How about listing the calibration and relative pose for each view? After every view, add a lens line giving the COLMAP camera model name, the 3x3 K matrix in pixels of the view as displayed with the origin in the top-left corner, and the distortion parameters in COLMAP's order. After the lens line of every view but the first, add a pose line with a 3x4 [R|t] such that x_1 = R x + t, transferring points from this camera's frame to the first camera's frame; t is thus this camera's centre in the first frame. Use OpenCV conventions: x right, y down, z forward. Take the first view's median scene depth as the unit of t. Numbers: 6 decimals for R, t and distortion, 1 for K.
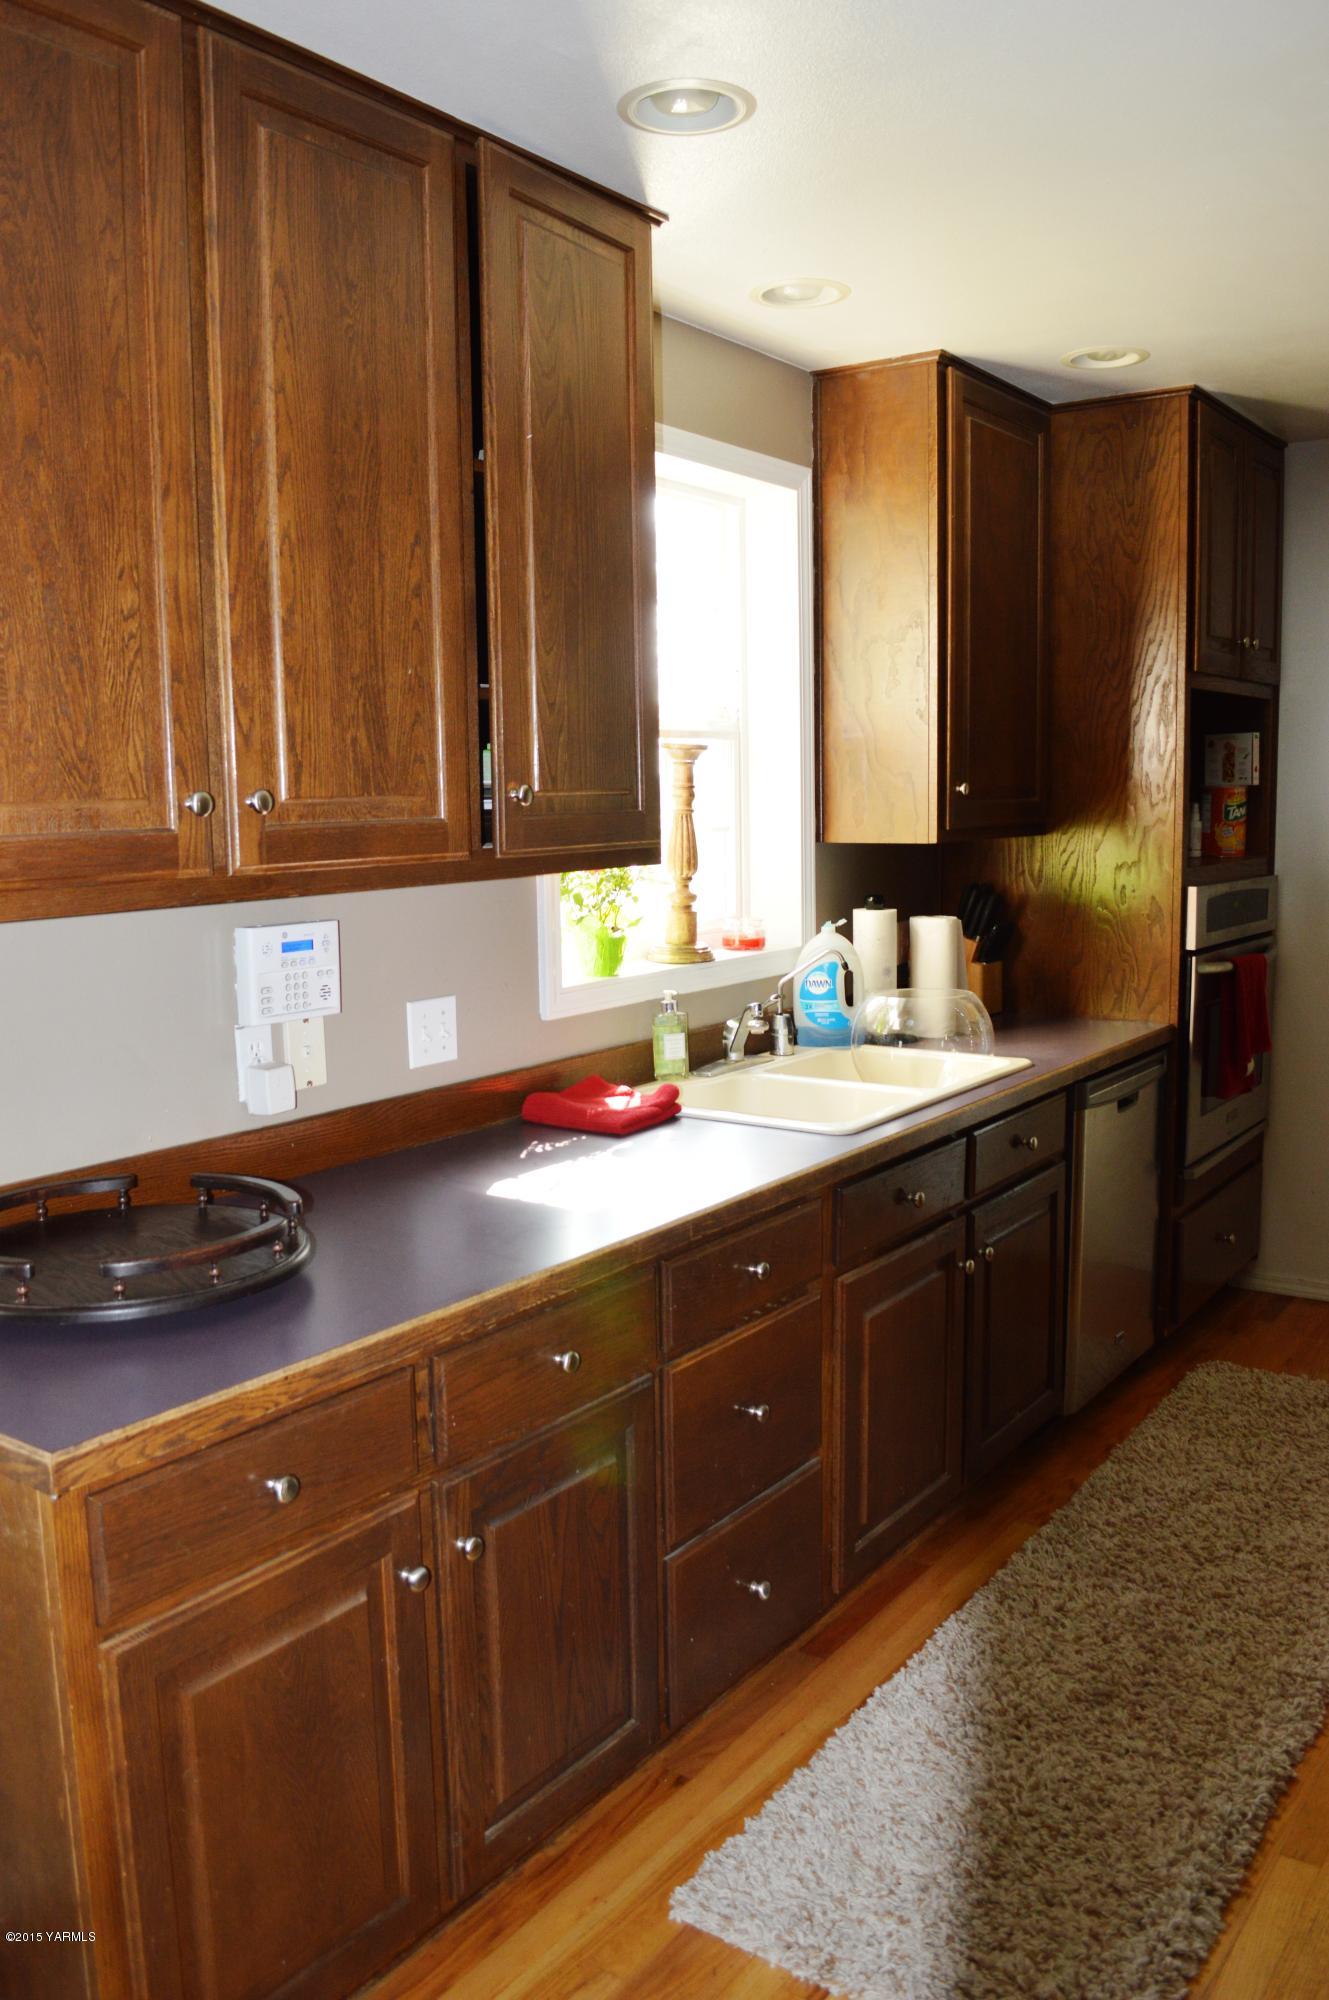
lens RADIAL K [[1604.5, 0, 661.5], [0, 1604.5, 1001.1], [0, 0, 1]] dist [-0.067621, -0.007746]
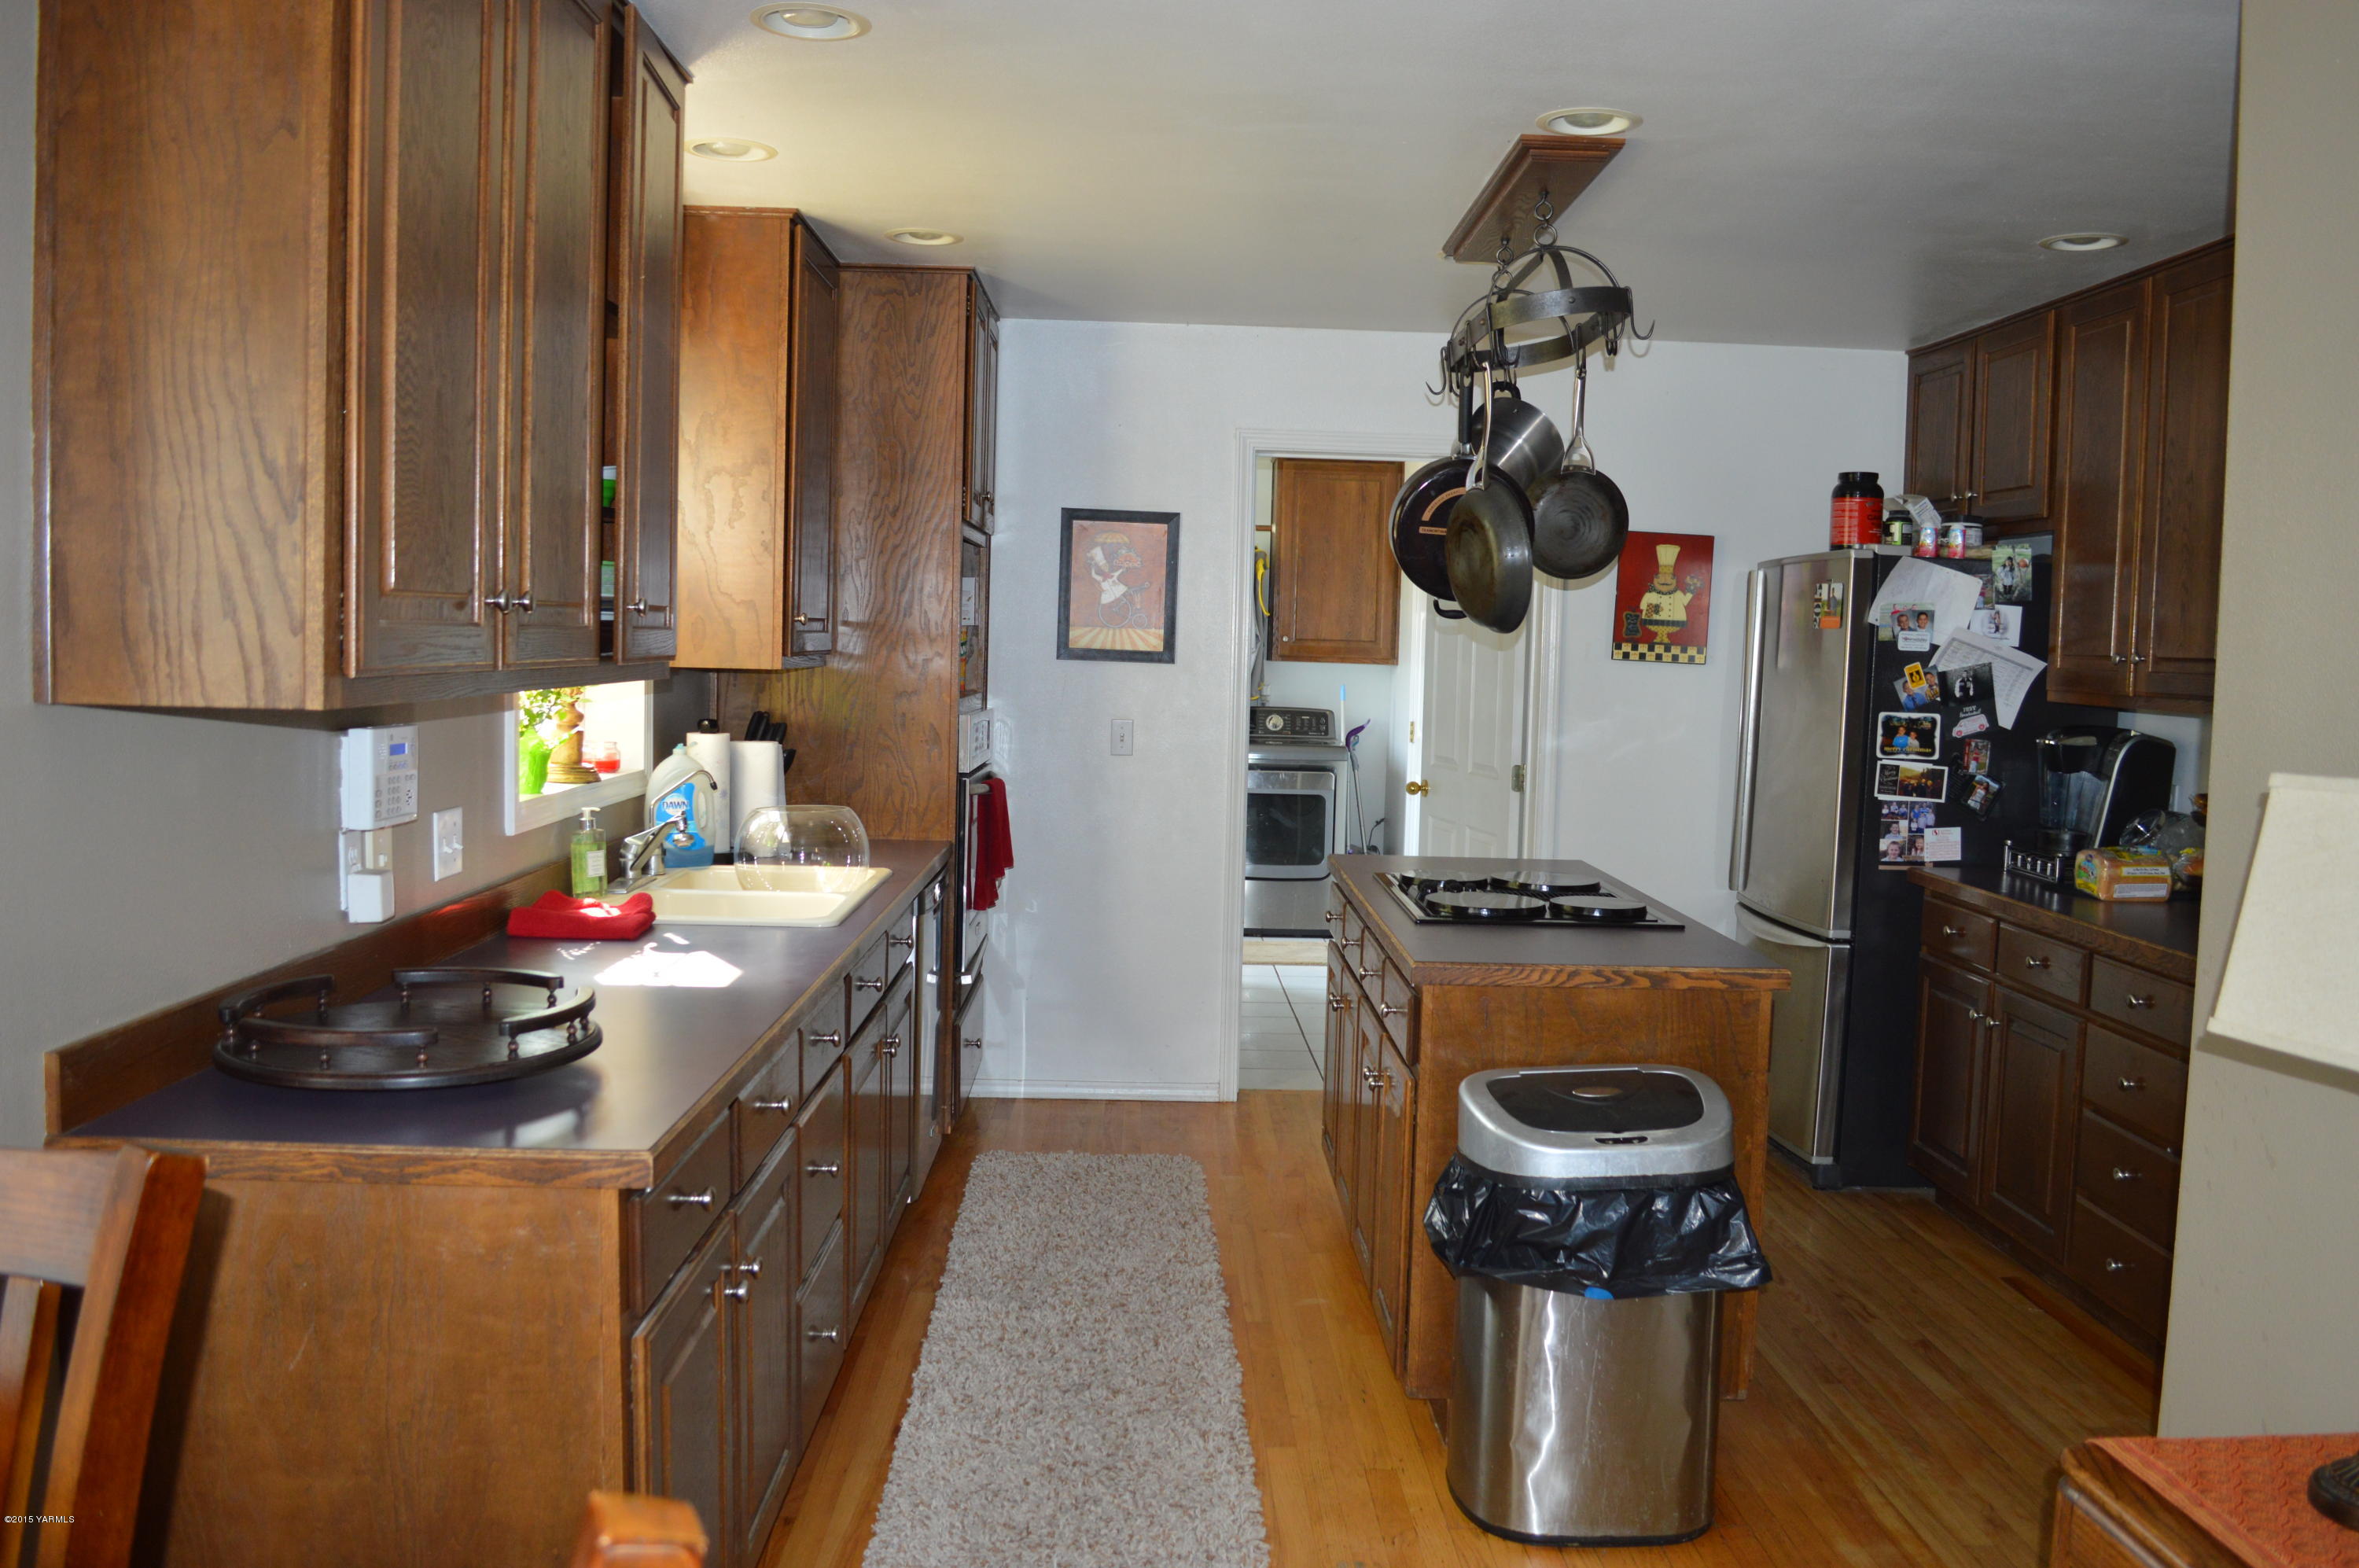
lens RADIAL K [[1892.6, 0, 1185.4], [0, 1892.6, 783.7], [0, 0, 1]] dist [-0.067621, -0.007746]
pose [[0.796037, -0.006184, 0.605217, -0.372016], [0.035986, 0.998662, -0.037128, 0.032240], [-0.604178, 0.051334, 0.795194, -0.143437]]
